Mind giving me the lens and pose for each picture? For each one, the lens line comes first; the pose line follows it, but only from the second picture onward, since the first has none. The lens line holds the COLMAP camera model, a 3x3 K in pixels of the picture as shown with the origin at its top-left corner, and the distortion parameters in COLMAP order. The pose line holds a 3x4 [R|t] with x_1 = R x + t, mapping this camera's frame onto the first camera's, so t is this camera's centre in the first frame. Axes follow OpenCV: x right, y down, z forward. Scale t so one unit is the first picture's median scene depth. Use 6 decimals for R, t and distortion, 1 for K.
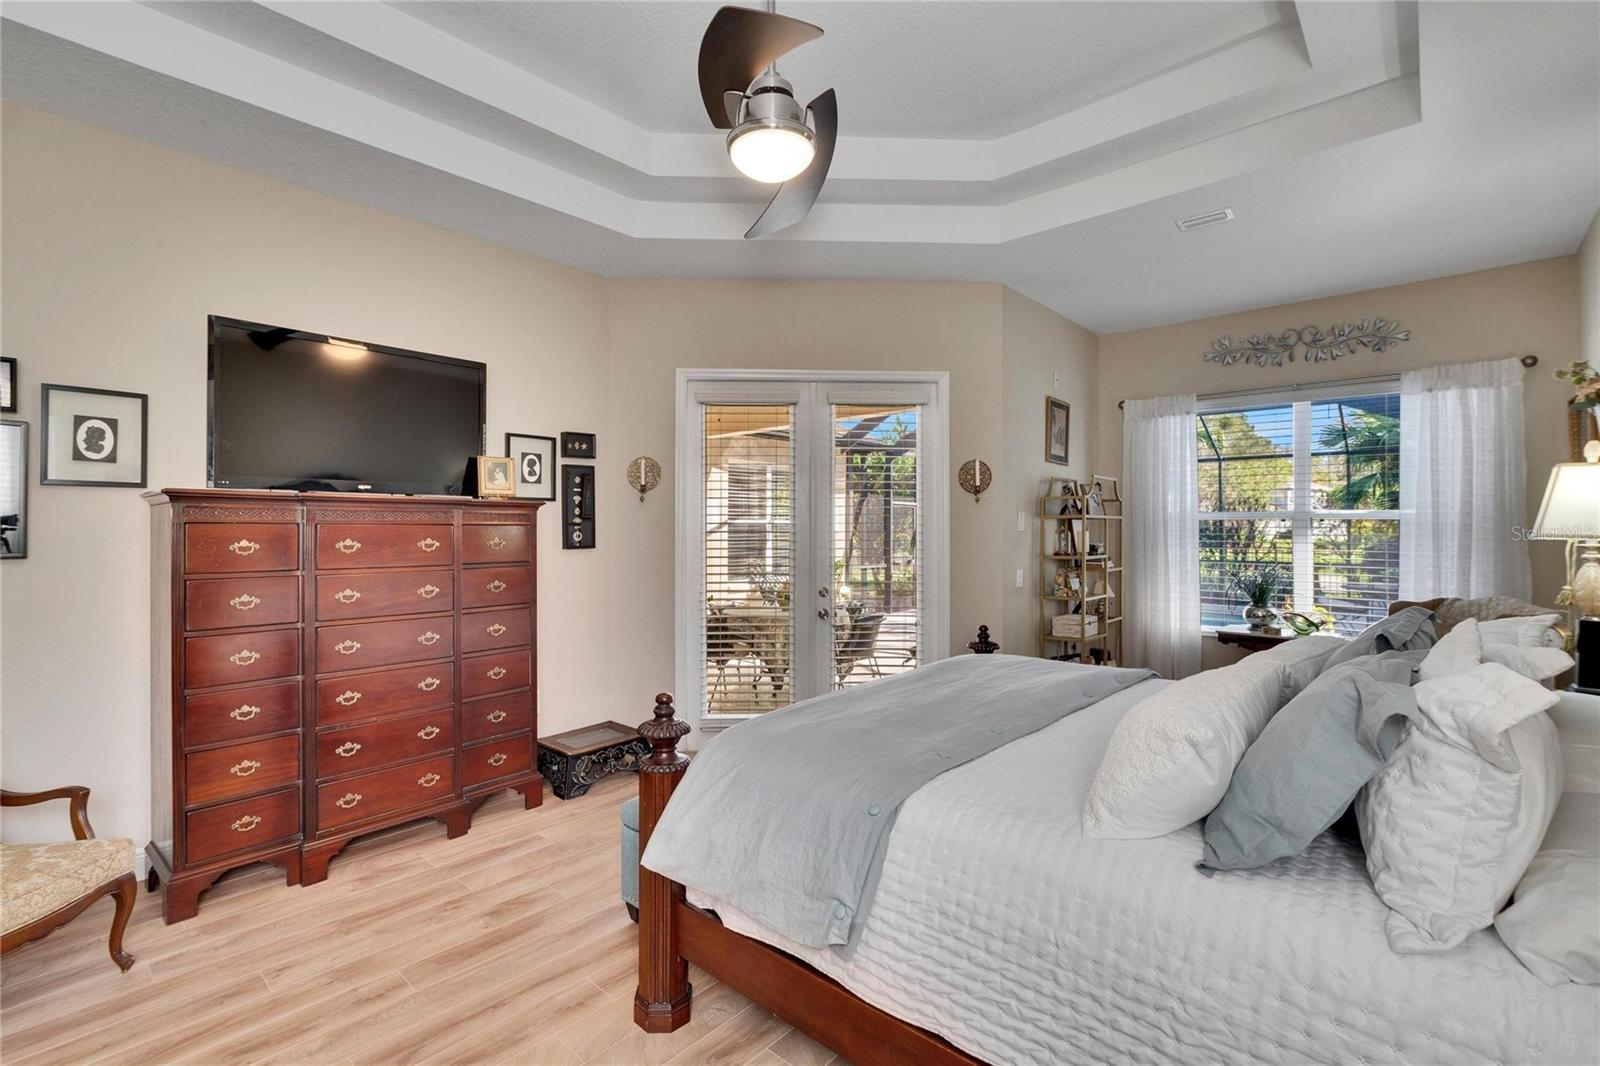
lens RADIAL K [[716.2, 0, 783.3], [0, 716.2, 534.3], [0, 0, 1]] dist [-0.001147, 0.000838]
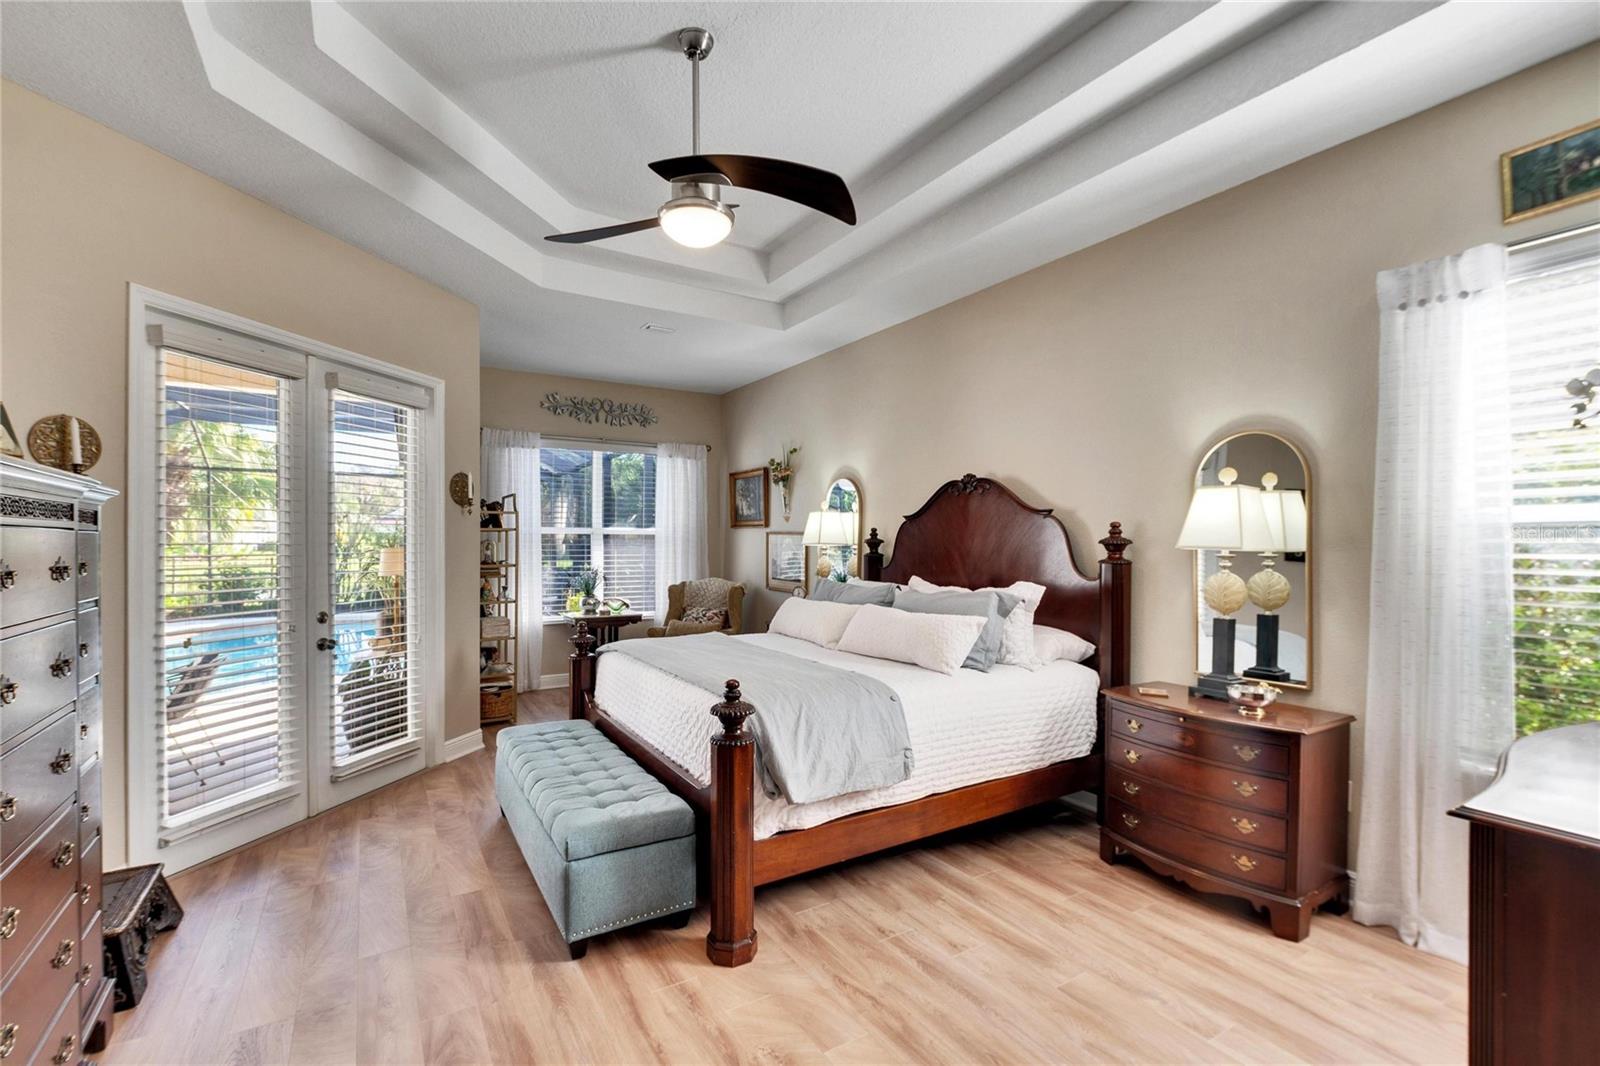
lens RADIAL K [[716.2, 0, 783.3], [0, 716.2, 534.3], [0, 0, 1]] dist [-0.001147, 0.000838]
pose [[0.268566, 0.006615, 0.963239, -0.582480], [0.011739, 0.999880, -0.010139, -0.000146], [-0.963190, 0.014031, 0.268456, 0.284219]]
